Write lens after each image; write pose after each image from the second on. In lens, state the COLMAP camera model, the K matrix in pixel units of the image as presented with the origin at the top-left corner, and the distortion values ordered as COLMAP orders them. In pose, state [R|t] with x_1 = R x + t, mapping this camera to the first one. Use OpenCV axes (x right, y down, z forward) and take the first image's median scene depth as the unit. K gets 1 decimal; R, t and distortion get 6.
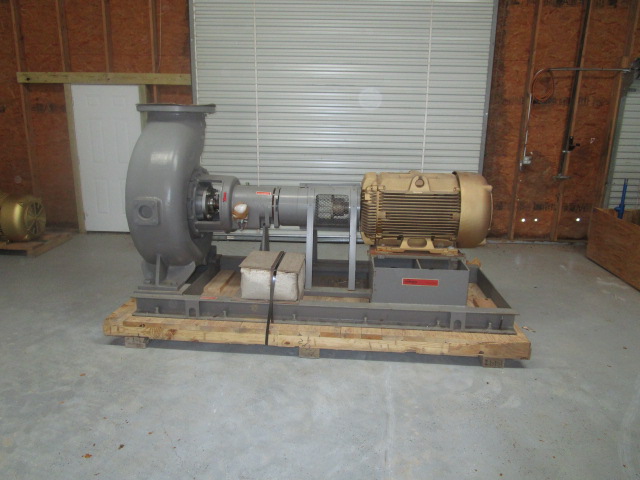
lens RADIAL K [[448.1, 0, 320.0], [0, 448.1, 240.0], [0, 0, 1]] dist [-0.022338, 0.000607]
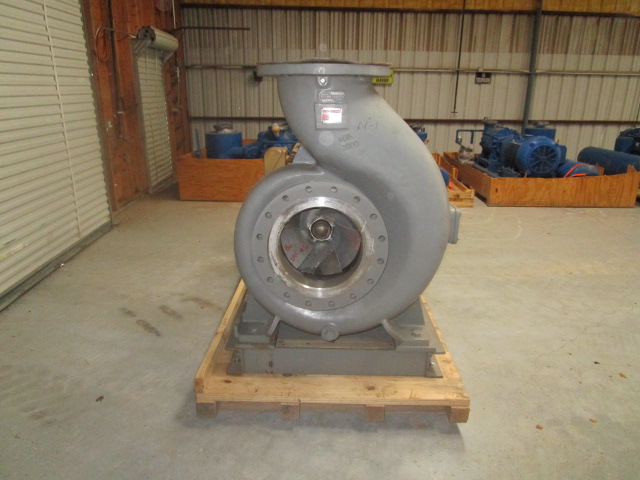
lens RADIAL K [[451.7, 0, 320.0], [0, 451.7, 240.0], [0, 0, 1]] dist [-0.024714, 0.004275]
pose [[-0.053585, -0.331806, 0.941824, -0.568782], [0.246744, 0.909532, 0.334468, -0.173732], [-0.967598, 0.250312, 0.033133, 0.629872]]
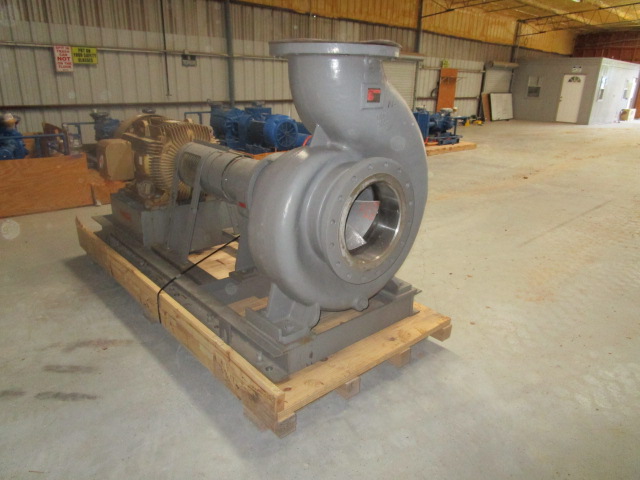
lens RADIAL K [[448.1, 0, 320.0], [0, 448.1, 240.0], [0, 0, 1]] dist [-0.022338, 0.000607]
pose [[-0.708757, -0.270272, 0.651627, -0.453814], [0.146828, 0.846955, 0.510988, -0.232293], [-0.690004, 0.457843, -0.560602, 0.884425]]
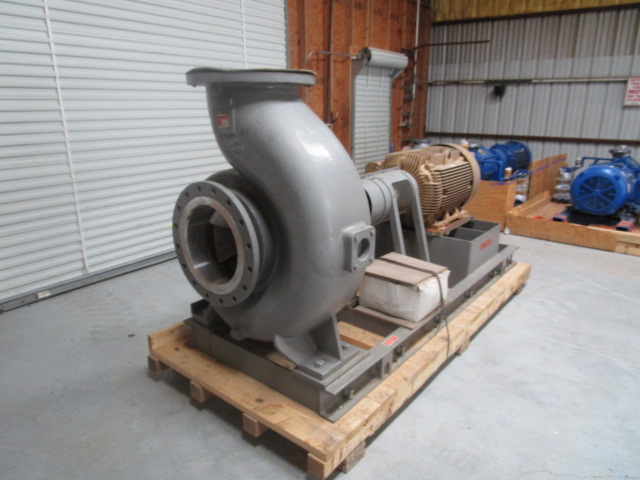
lens RADIAL K [[451.7, 0, 320.0], [0, 451.7, 240.0], [0, 0, 1]] dist [-0.024714, 0.004275]
pose [[0.573144, -0.249395, 0.780582, -0.479185], [0.221250, 0.964282, 0.145634, -0.089652], [-0.789021, 0.089235, 0.607851, 0.344952]]
